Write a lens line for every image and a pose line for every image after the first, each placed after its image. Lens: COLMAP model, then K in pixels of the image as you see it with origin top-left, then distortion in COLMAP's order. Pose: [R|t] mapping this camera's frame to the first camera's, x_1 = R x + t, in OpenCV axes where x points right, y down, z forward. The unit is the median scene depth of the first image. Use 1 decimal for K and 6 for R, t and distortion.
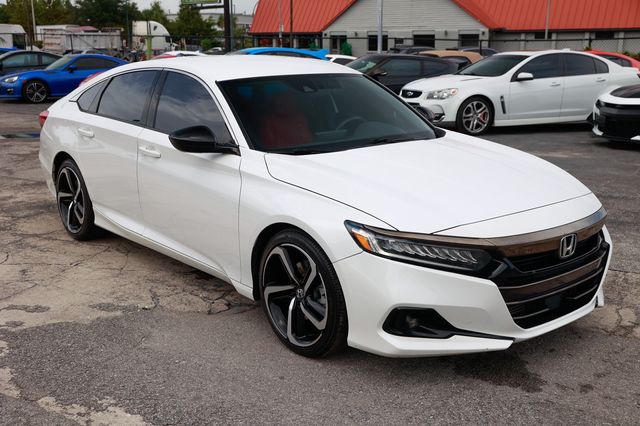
lens RADIAL K [[736.4, 0, 320.2], [0, 736.4, 211.6], [0, 0, 1]] dist [-0.020636, 0.000000]
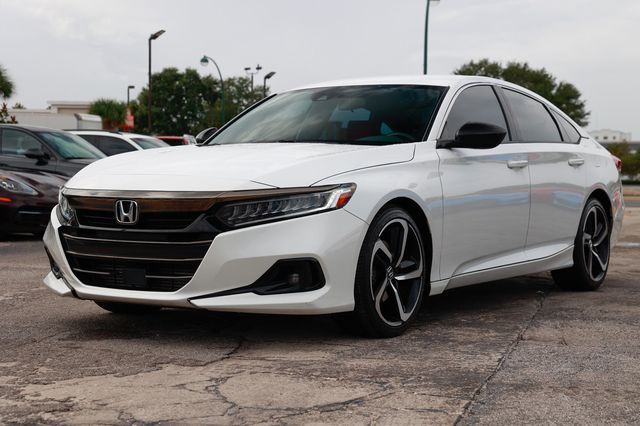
lens RADIAL K [[1116.7, 0, 316.7], [0, 1116.7, 212.4], [0, 0, 1]] dist [0.205917, 0.000000]
pose [[0.266593, 0.027445, -0.963418, 1.829261], [-0.222441, 0.974360, -0.033796, 0.041923], [0.937789, 0.223314, 0.265863, 0.840327]]
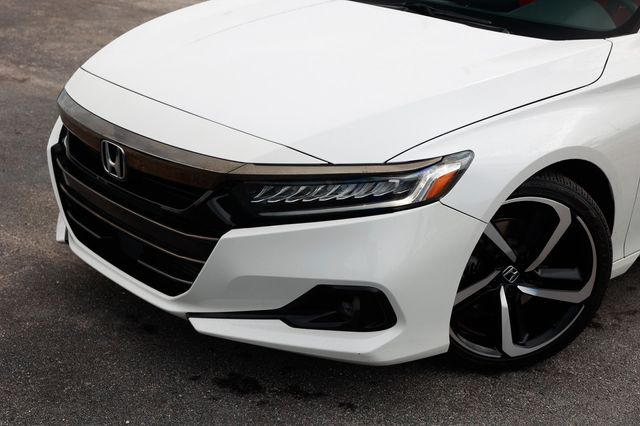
lens RADIAL K [[1058.3, 0, 321.9], [0, 1058.3, 212.5], [0, 0, 1]] dist [-0.027313, 0.000000]
pose [[0.009979, 0.322121, -0.946646, 1.204479], [-0.268753, 0.912724, 0.307745, -0.236071], [0.963157, 0.251343, 0.095679, 1.095136]]
